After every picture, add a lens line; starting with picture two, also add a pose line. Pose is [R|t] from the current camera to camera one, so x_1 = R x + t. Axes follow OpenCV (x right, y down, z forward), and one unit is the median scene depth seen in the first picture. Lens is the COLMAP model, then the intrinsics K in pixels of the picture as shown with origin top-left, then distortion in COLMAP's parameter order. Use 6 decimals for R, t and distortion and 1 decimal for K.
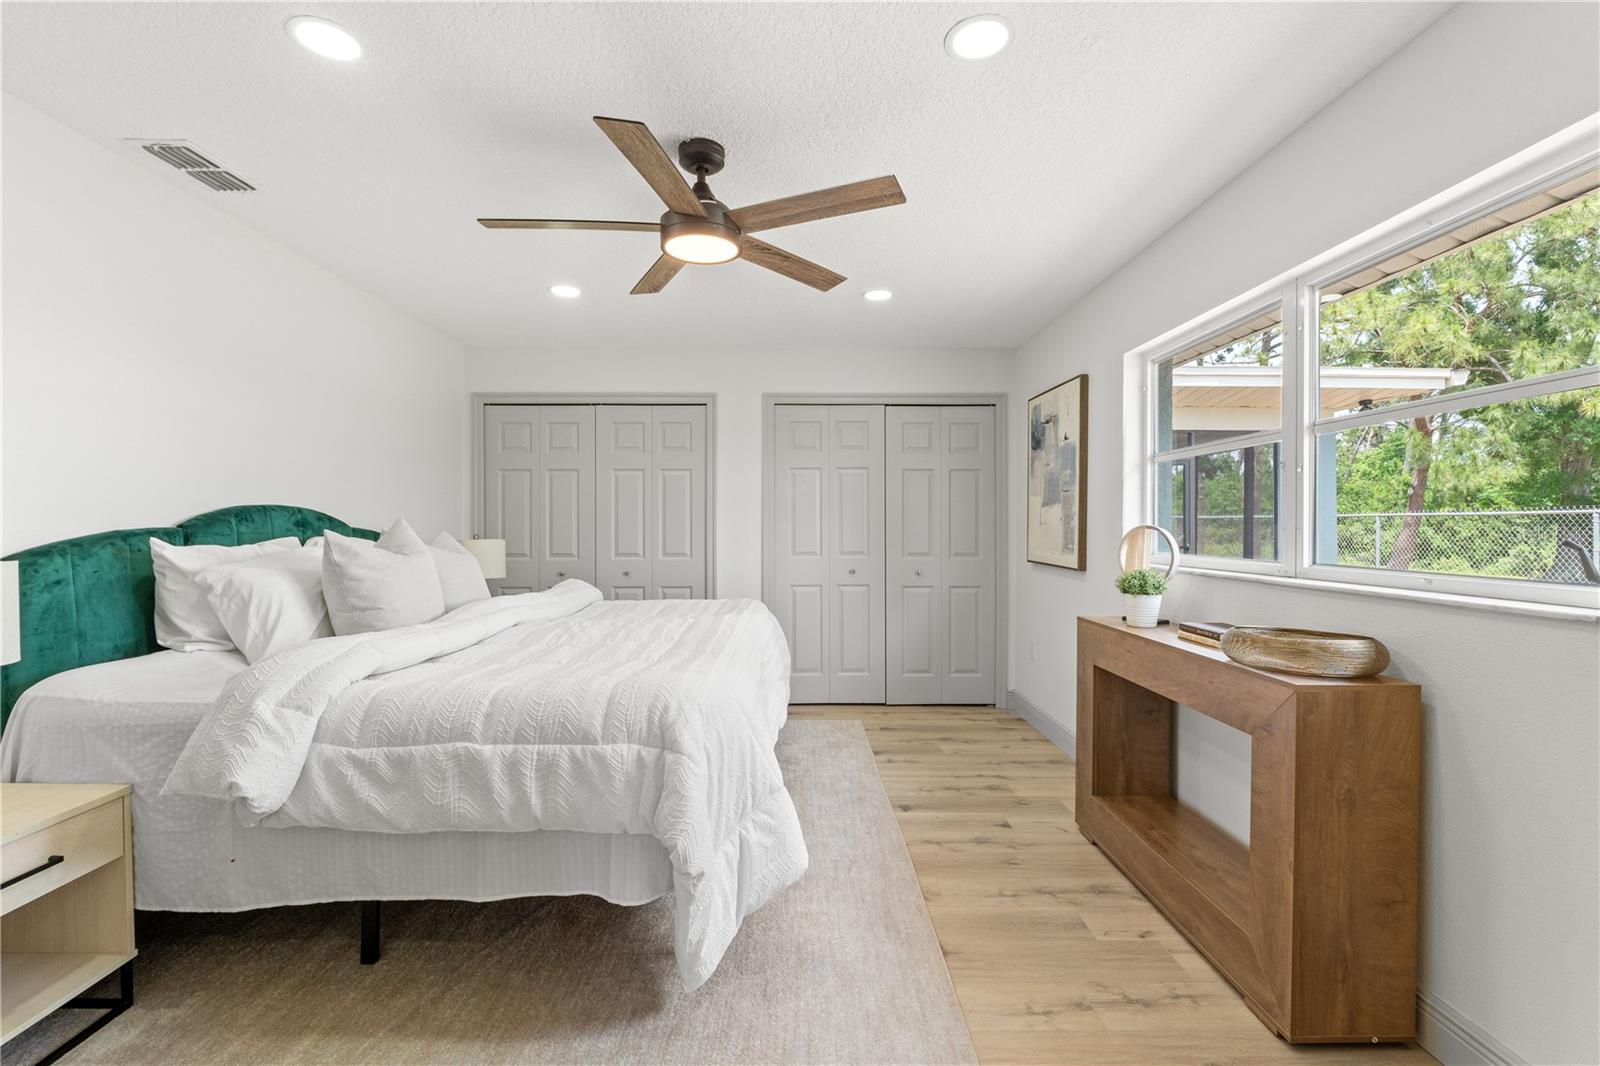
lens RADIAL K [[693.7, 0, 800.9], [0, 693.7, 531.0], [0, 0, 1]] dist [-0.004981, 0.000127]
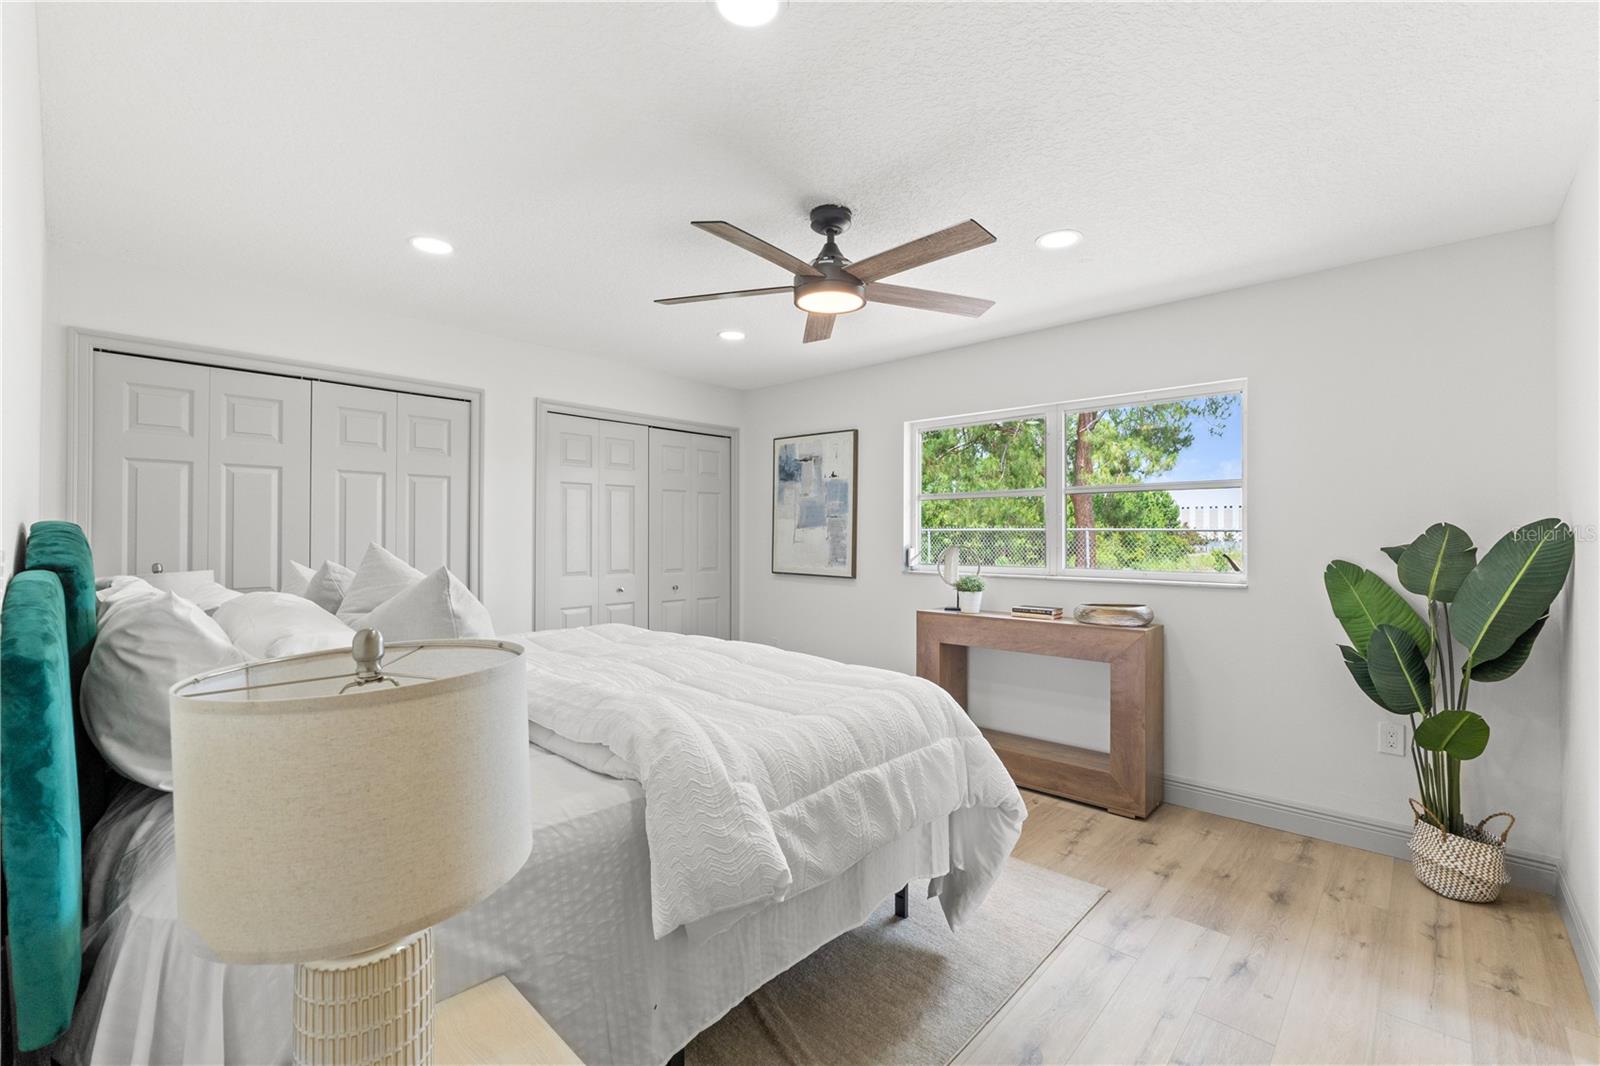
lens RADIAL K [[693.7, 0, 801.4], [0, 693.7, 534.1], [0, 0, 1]] dist [-0.004981, 0.000127]
pose [[0.680150, 0.001937, 0.733071, -0.631493], [0.004907, 0.999962, -0.007195, -0.017560], [-0.733057, 0.008491, 0.680114, 0.179588]]
